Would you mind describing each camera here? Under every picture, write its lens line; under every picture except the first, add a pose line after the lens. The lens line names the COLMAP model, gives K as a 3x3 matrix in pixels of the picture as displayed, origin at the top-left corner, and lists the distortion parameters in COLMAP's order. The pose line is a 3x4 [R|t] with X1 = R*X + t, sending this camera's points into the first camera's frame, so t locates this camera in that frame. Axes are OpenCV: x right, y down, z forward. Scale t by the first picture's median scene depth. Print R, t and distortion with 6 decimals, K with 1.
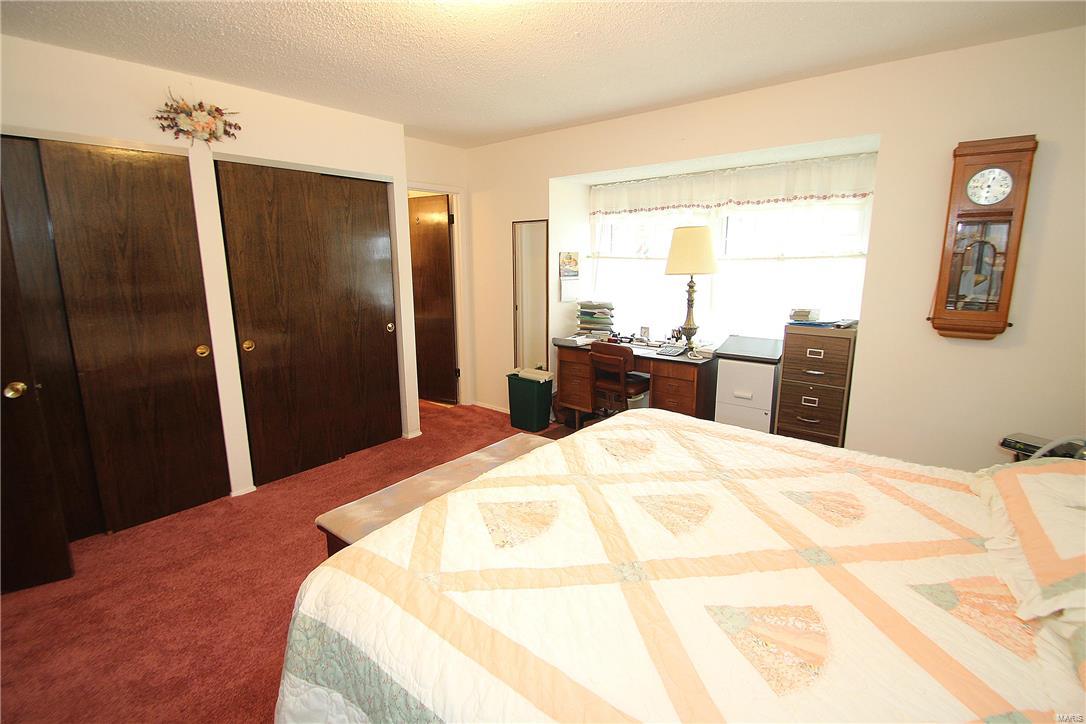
lens RADIAL K [[504.6, 0, 542.8], [0, 504.6, 357.6], [0, 0, 1]] dist [0.007830, -0.015397]
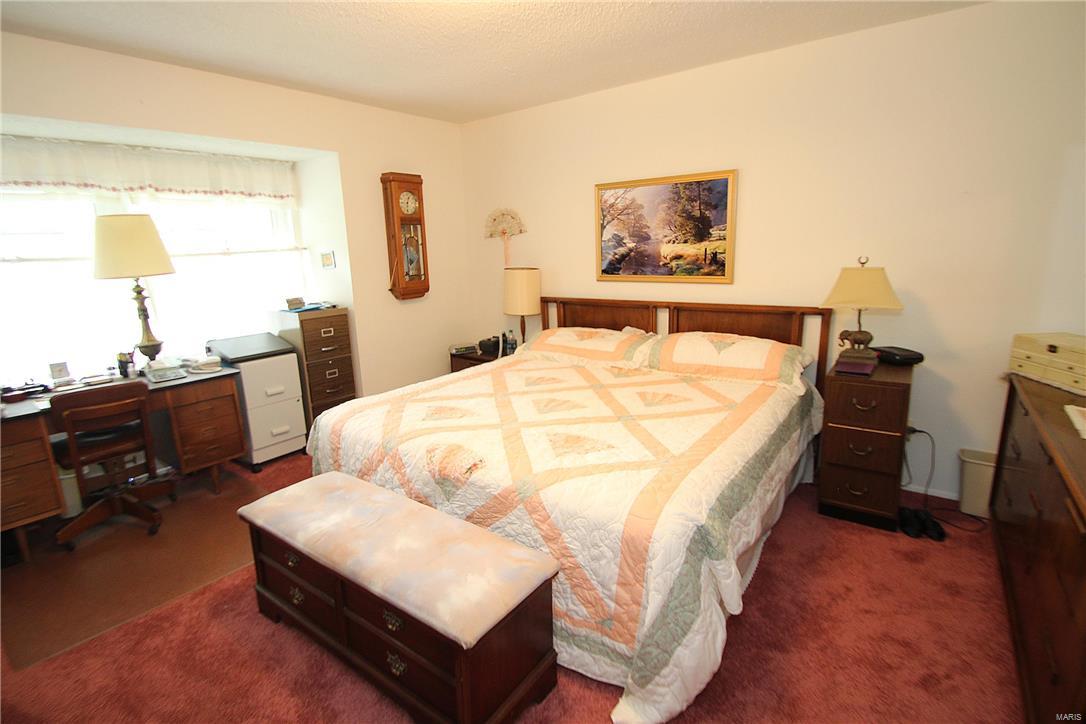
lens RADIAL K [[504.6, 0, 547.7], [0, 504.6, 354.4], [0, 0, 1]] dist [0.007830, -0.015397]
pose [[-0.044979, -0.206094, 0.977498, -0.638454], [0.222860, 0.951759, 0.210922, -0.093047], [-0.973812, 0.227332, 0.003121, 0.520093]]
